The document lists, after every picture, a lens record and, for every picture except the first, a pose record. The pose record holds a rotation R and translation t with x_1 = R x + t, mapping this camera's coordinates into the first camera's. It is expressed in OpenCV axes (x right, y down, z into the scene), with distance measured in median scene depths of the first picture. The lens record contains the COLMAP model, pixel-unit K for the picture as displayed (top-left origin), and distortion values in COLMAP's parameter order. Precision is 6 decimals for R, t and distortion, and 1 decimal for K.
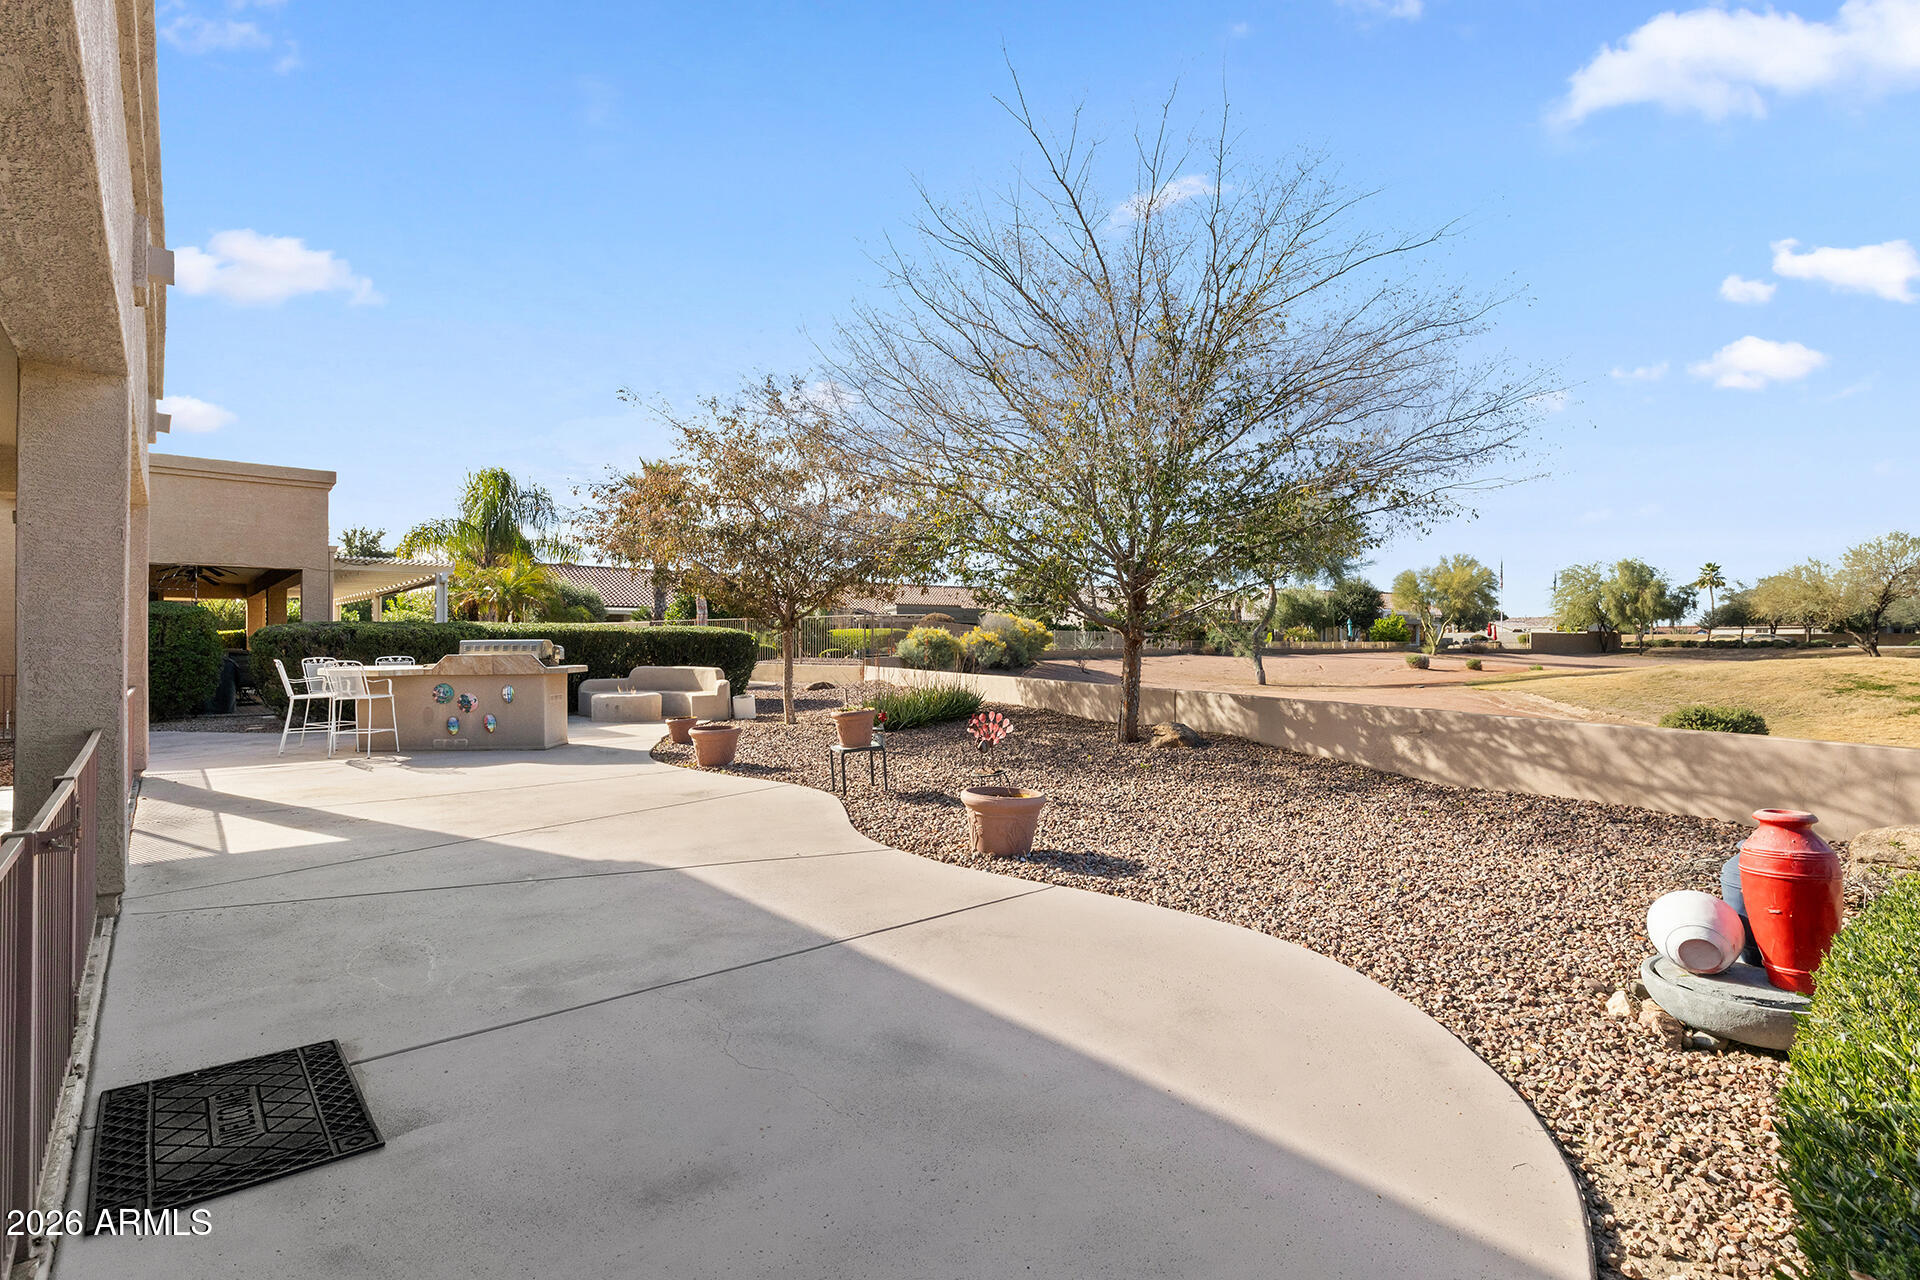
lens RADIAL K [[877.5, 0, 1025.9], [0, 877.5, 655.0], [0, 0, 1]] dist [0.005426, 0.000300]
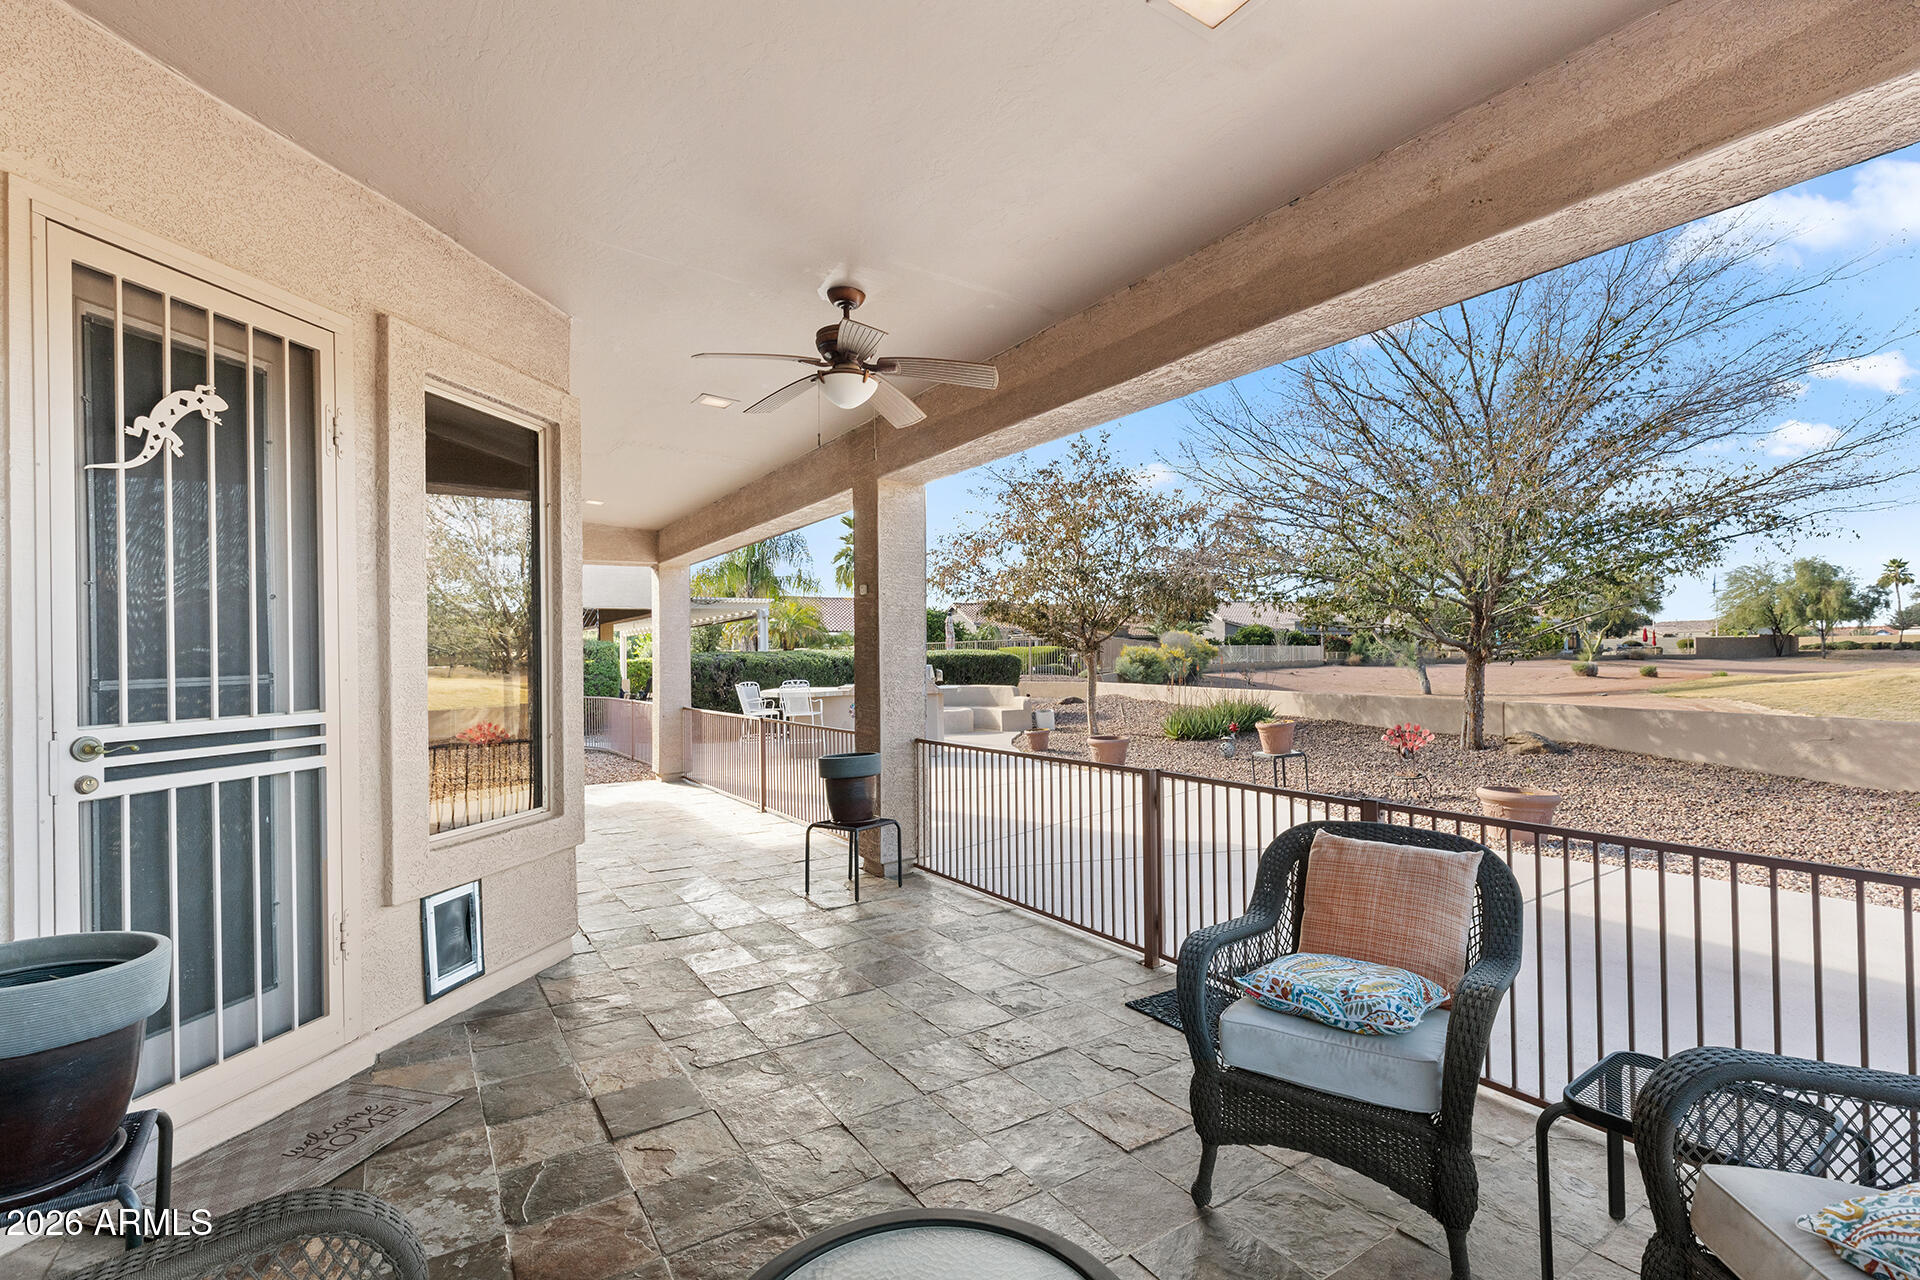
lens RADIAL K [[877.5, 0, 960.4], [0, 877.5, 649.8], [0, 0, 1]] dist [0.005426, 0.000300]
pose [[0.993299, -0.017388, -0.114257, -0.146195], [0.015132, 0.999674, -0.020589, -0.004679], [0.114578, 0.018723, 0.993238, -0.063667]]
